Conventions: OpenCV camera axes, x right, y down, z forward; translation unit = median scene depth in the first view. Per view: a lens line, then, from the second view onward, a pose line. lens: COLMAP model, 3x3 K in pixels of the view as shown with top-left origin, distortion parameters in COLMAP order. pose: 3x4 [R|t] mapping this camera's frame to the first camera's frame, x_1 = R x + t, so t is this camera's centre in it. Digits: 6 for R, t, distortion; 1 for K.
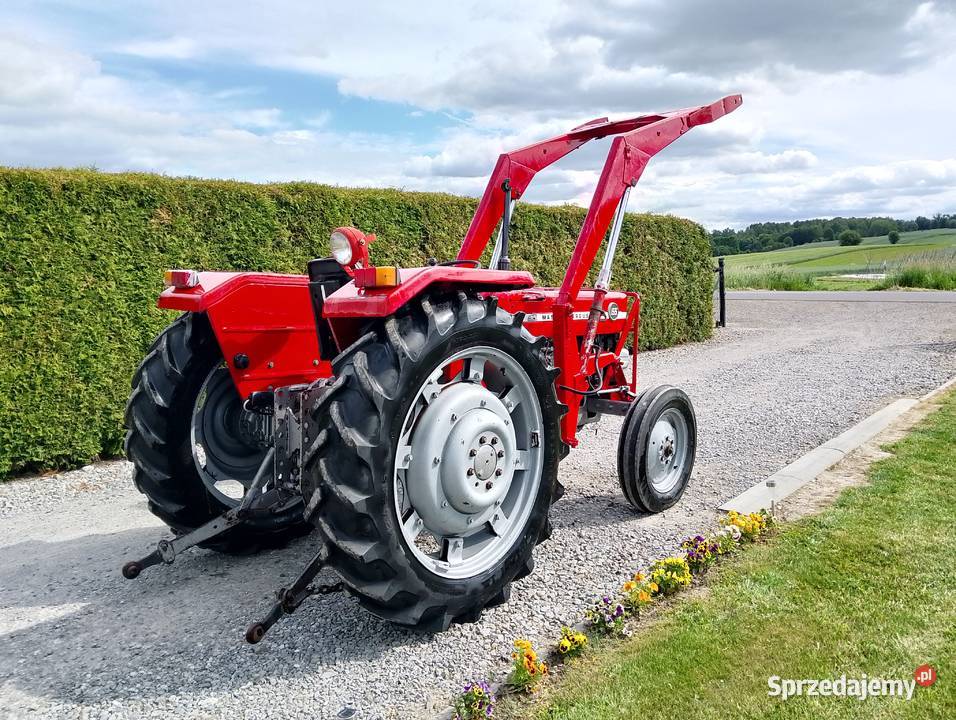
lens RADIAL K [[772.9, 0, 516.7], [0, 772.9, 384.0], [0, 0, 1]] dist [0.088273, -0.146606]
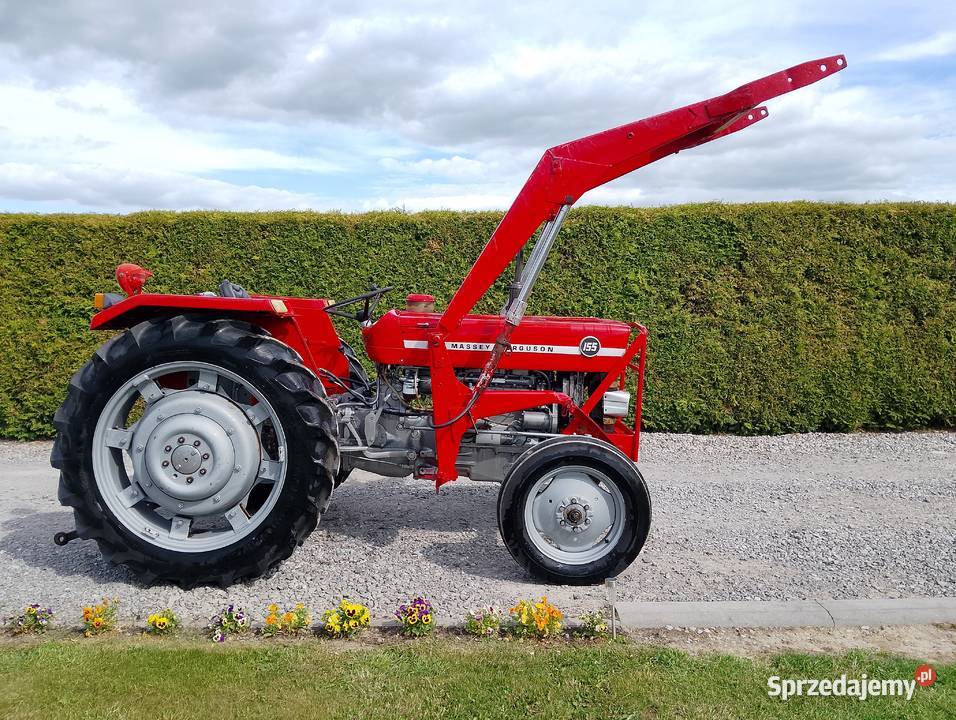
lens RADIAL K [[817.8, 0, 471.8], [0, 817.8, 378.0], [0, 0, 1]] dist [0.072217, -0.176903]
pose [[0.641758, 0.096265, -0.760841, 0.760632], [-0.119183, 0.992556, 0.025054, -0.068302], [0.757589, 0.074600, 0.648455, 0.323964]]
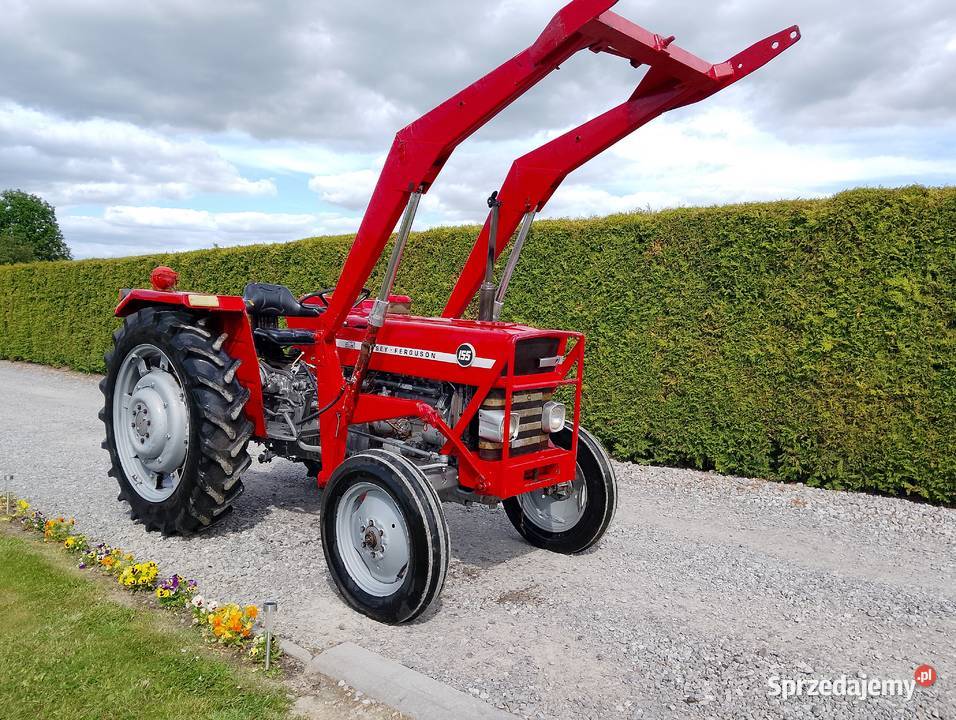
lens RADIAL K [[817.8, 0, 471.8], [0, 817.8, 378.0], [0, 0, 1]] dist [0.072217, -0.176903]
pose [[-0.070843, 0.104187, -0.992031, 0.939166], [-0.158471, 0.980724, 0.114316, -0.173536], [0.984819, 0.165306, -0.052967, 1.132238]]
